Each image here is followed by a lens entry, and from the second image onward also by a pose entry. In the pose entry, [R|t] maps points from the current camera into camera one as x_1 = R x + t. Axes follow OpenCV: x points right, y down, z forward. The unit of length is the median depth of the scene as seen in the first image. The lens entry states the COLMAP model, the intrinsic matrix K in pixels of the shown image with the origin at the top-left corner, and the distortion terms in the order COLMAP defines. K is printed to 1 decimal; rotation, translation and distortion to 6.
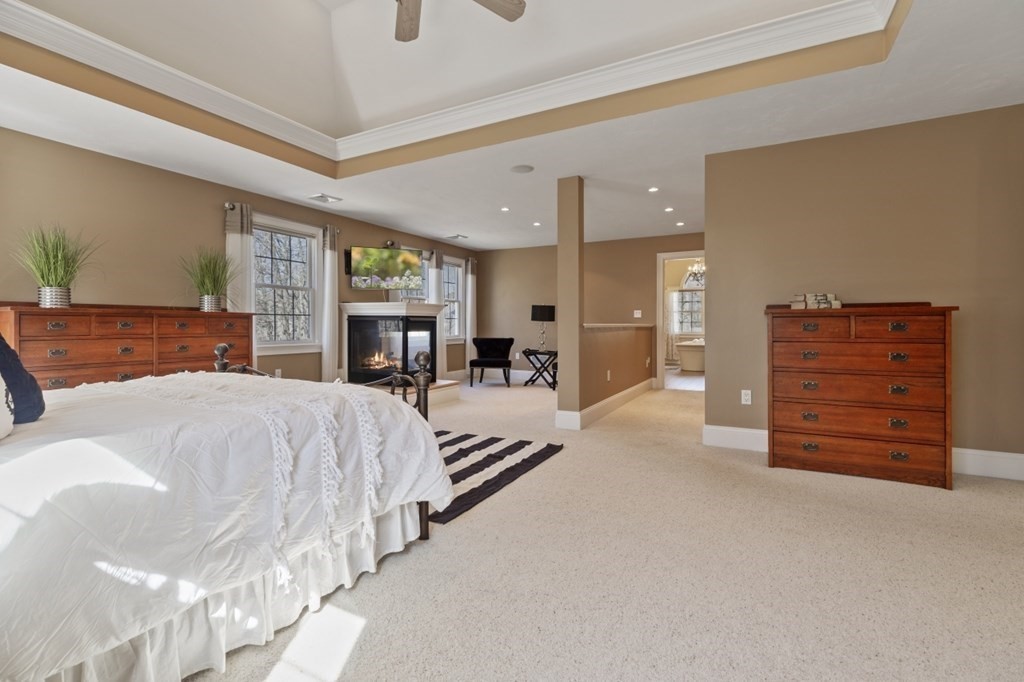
lens RADIAL K [[465.8, 0, 515.9], [0, 465.8, 331.2], [0, 0, 1]] dist [-0.001728, 0.000258]
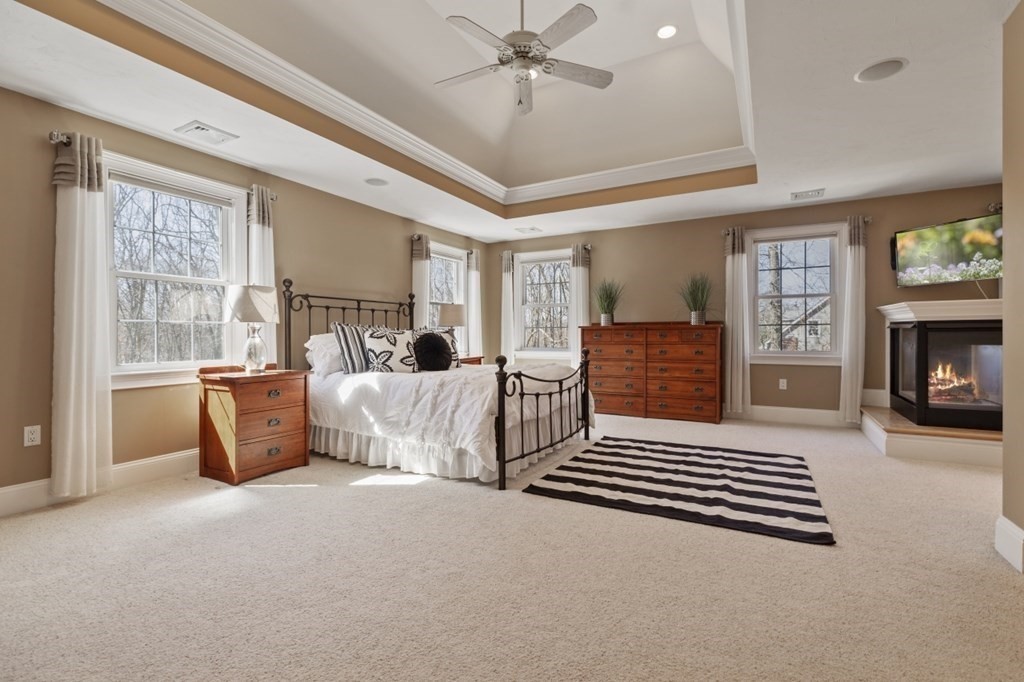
lens RADIAL K [[465.8, 0, 516.7], [0, 465.8, 338.9], [0, 0, 1]] dist [-0.001728, 0.000258]
pose [[-0.018879, 0.004057, -0.999814, 0.544445], [-0.011741, 0.999922, 0.004279, -0.002962], [0.999753, 0.011820, -0.018830, 0.494211]]
